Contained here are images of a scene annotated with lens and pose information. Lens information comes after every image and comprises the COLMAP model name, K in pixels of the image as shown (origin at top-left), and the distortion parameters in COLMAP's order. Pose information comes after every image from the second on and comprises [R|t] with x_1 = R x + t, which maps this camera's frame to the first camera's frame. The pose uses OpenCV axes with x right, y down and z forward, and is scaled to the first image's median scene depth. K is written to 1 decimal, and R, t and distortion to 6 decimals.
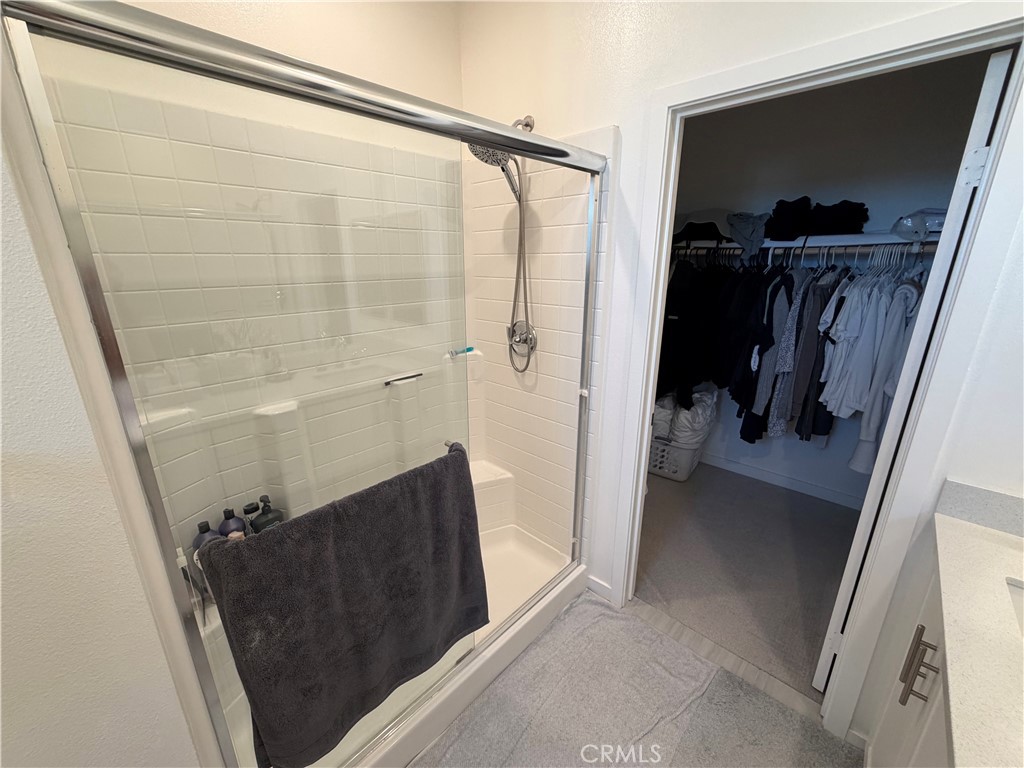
lens RADIAL K [[407.4, 0, 514.9], [0, 407.4, 382.8], [0, 0, 1]] dist [0.001282, -0.000025]
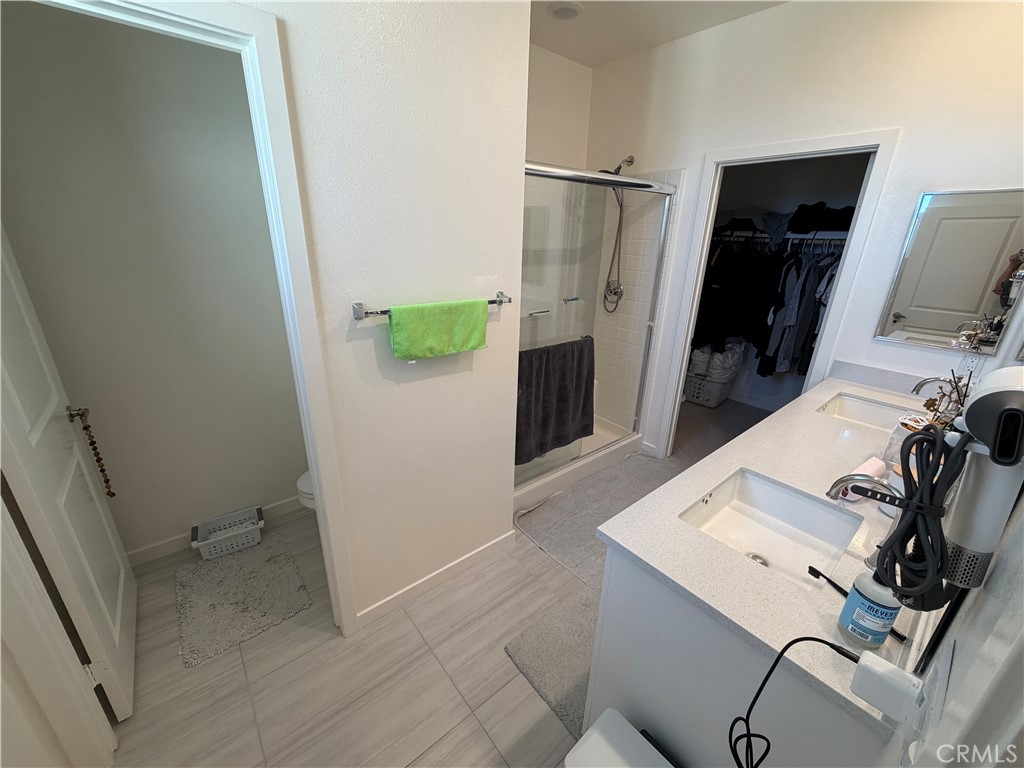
lens RADIAL K [[407.4, 0, 514.7], [0, 407.4, 384.2], [0, 0, 1]] dist [0.001282, -0.000025]
pose [[0.992110, 0.068340, -0.105105, -0.148137], [-0.062204, 0.996223, 0.060586, 0.155760], [0.108848, -0.053570, 0.992614, -0.567417]]
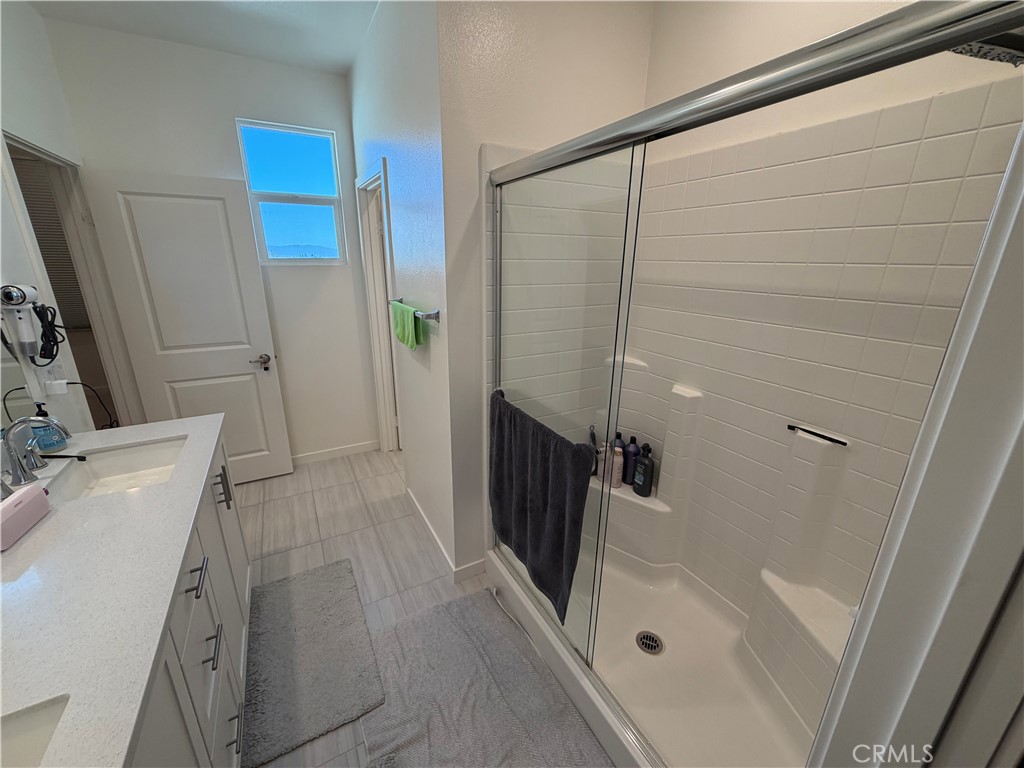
lens RADIAL K [[407.4, 0, 506.1], [0, 407.4, 379.2], [0, 0, 1]] dist [0.001282, -0.000025]
pose [[-0.309675, 0.274214, -0.910444, 0.442757], [-0.287283, 0.885781, 0.364501, -0.170049], [0.906405, 0.374432, -0.195527, 0.509055]]
